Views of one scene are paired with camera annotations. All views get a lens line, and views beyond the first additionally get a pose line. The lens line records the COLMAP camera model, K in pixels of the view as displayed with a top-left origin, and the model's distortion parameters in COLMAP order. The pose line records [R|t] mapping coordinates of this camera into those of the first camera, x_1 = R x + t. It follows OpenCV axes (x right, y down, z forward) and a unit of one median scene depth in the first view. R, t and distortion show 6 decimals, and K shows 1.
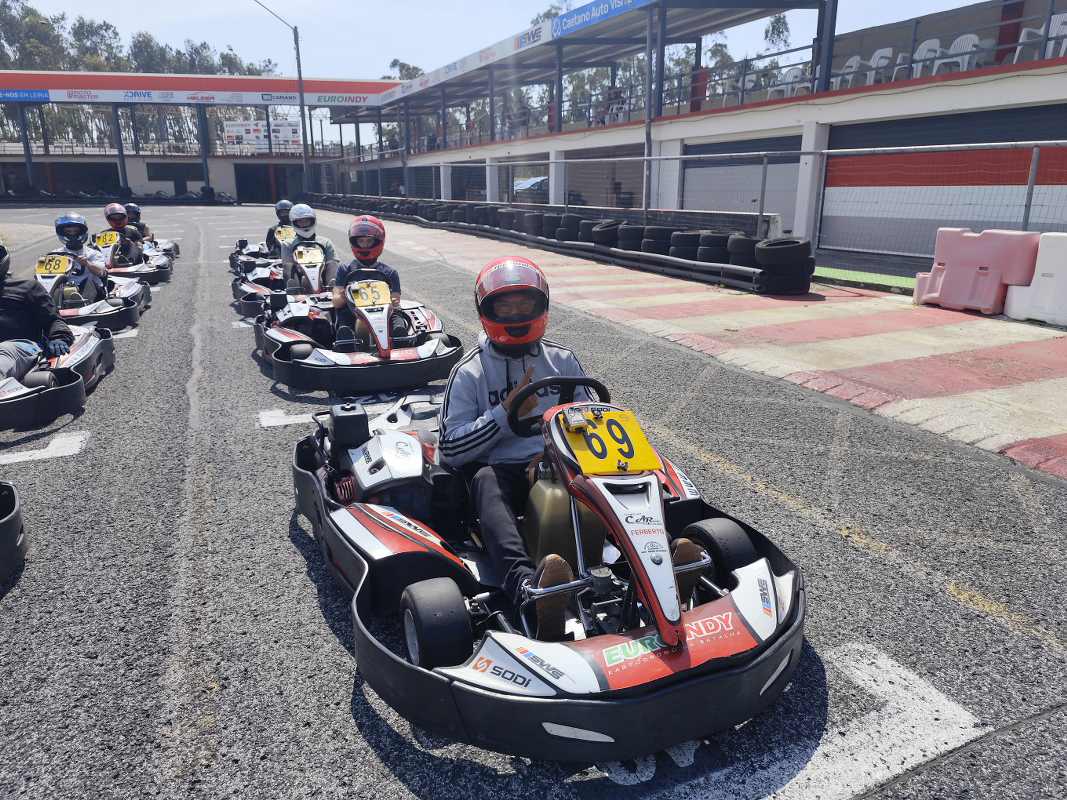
lens RADIAL K [[735.1, 0, 540.4], [0, 735.1, 394.7], [0, 0, 1]] dist [0.021831, -0.023997]
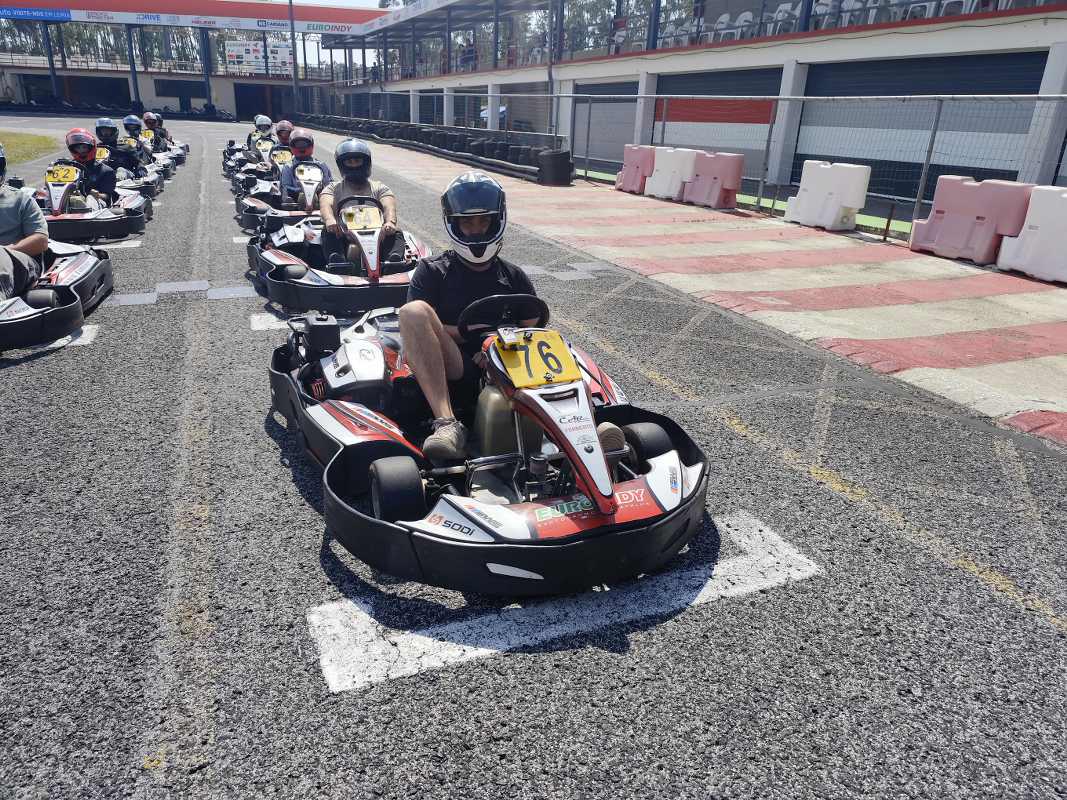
lens RADIAL K [[735.1, 0, 524.0], [0, 735.1, 397.6], [0, 0, 1]] dist [0.021831, -0.023997]
pose [[0.998829, 0.045016, -0.017742, 0.071937], [-0.043265, 0.995087, 0.089050, 0.044944], [0.021664, -0.088178, 0.995869, -0.158175]]
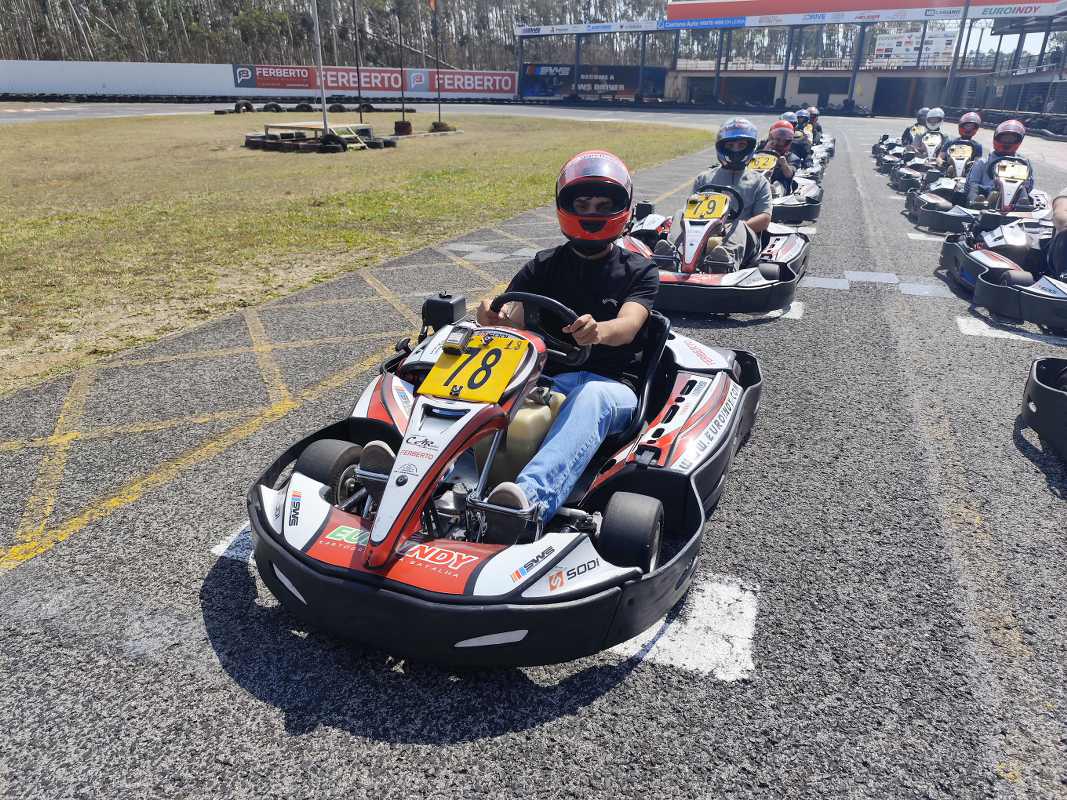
lens RADIAL K [[735.1, 0, 530.7], [0, 735.1, 392.3], [0, 0, 1]] dist [0.021831, -0.023997]
pose [[0.712693, 0.274169, -0.645678, 0.053642], [-0.207483, 0.961662, 0.179326, 0.048601], [0.670090, 0.006163, 0.742255, -0.164924]]
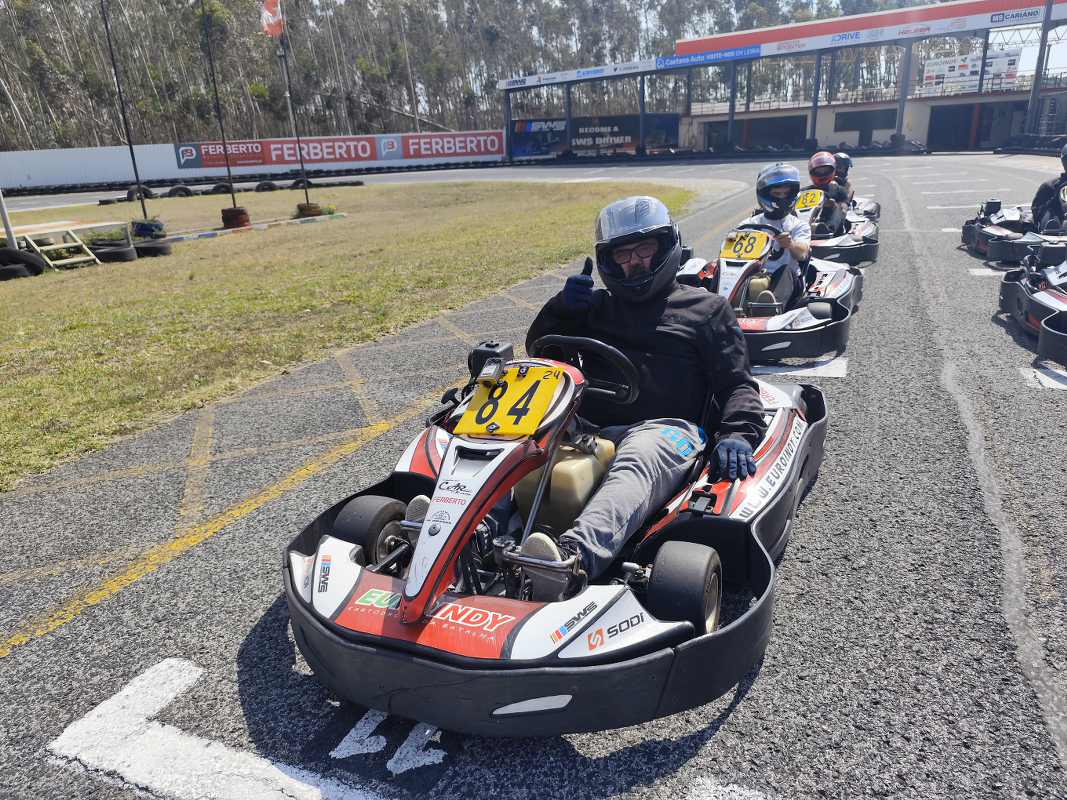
lens RADIAL K [[735.1, 0, 536.0], [0, 735.1, 406.4], [0, 0, 1]] dist [0.021831, -0.023997]
pose [[0.677264, 0.208974, -0.705438, -0.050651], [-0.156015, 0.977801, 0.139873, -0.017008], [0.719008, 0.015328, 0.694833, 0.071315]]
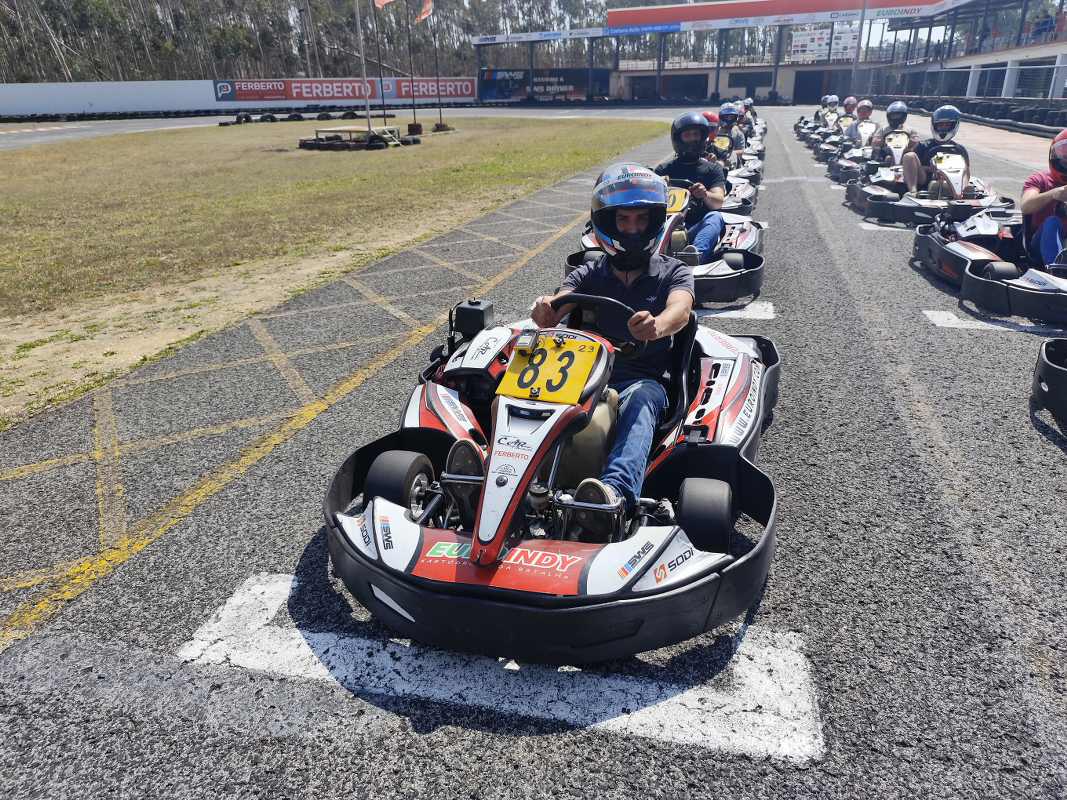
lens RADIAL K [[735.1, 0, 544.7], [0, 735.1, 386.5], [0, 0, 1]] dist [0.021831, -0.023997]
pose [[0.780998, 0.215726, -0.586092, 0.113659], [-0.152617, 0.975921, 0.155842, 0.088963], [0.605599, -0.032265, 0.795116, -0.309137]]
